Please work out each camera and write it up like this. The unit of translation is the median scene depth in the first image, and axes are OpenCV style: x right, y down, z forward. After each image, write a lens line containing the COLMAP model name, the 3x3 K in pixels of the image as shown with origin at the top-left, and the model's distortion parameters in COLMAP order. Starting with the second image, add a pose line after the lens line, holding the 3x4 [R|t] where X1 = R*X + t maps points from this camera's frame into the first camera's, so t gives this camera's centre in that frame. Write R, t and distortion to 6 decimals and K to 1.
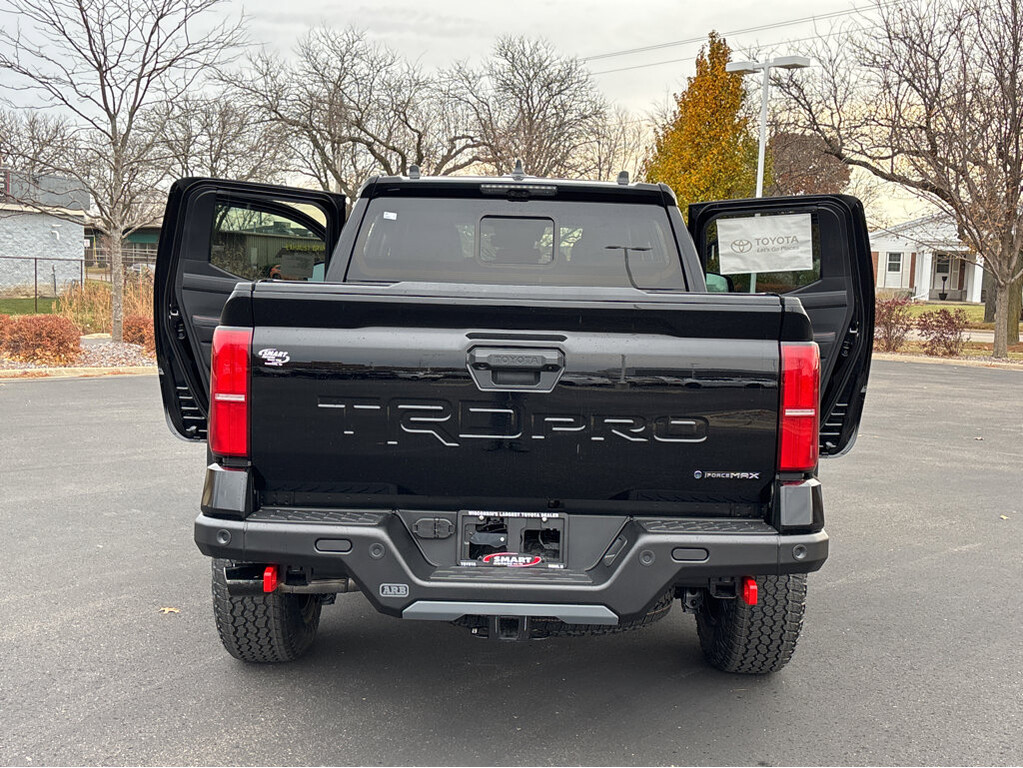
lens RADIAL K [[1143.0, 0, 515.8], [0, 1143.0, 382.5], [0, 0, 1]] dist [0.182173, -0.532089]
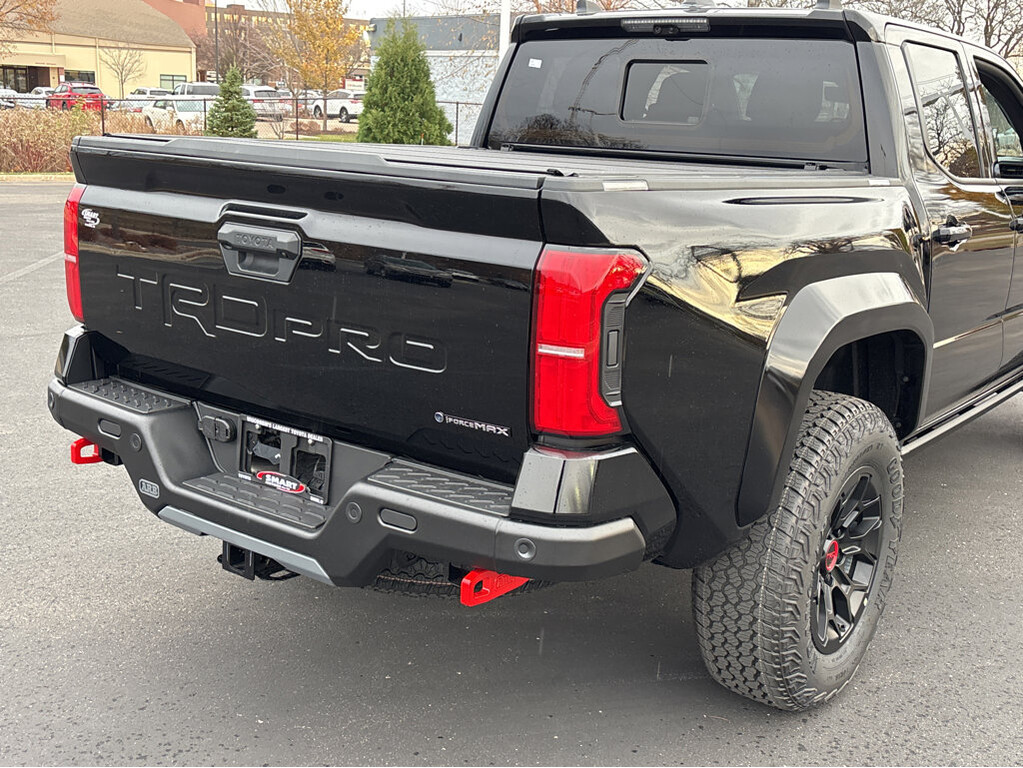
lens RADIAL K [[1143.6, 0, 505.3], [0, 1143.6, 385.2], [0, 0, 1]] dist [0.163944, -0.451197]
pose [[0.793560, 0.146655, -0.590554, 0.230323], [-0.075414, 0.986743, 0.143706, -0.017960], [0.603800, -0.069504, 0.794100, 0.165417]]
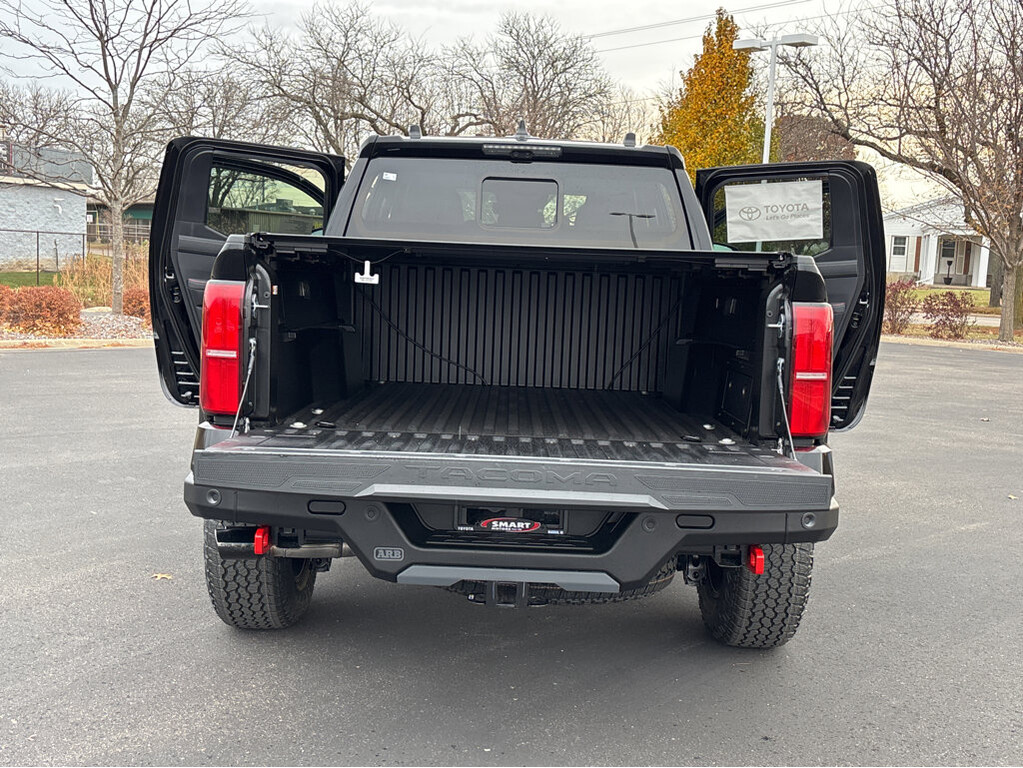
lens RADIAL K [[1143.6, 0, 505.3], [0, 1143.6, 385.2], [0, 0, 1]] dist [0.163944, -0.451197]
pose [[0.999884, 0.011773, -0.009709, 0.000105], [-0.011590, 0.999757, 0.018748, 0.006913], [0.009927, -0.018634, 0.999777, 0.012909]]
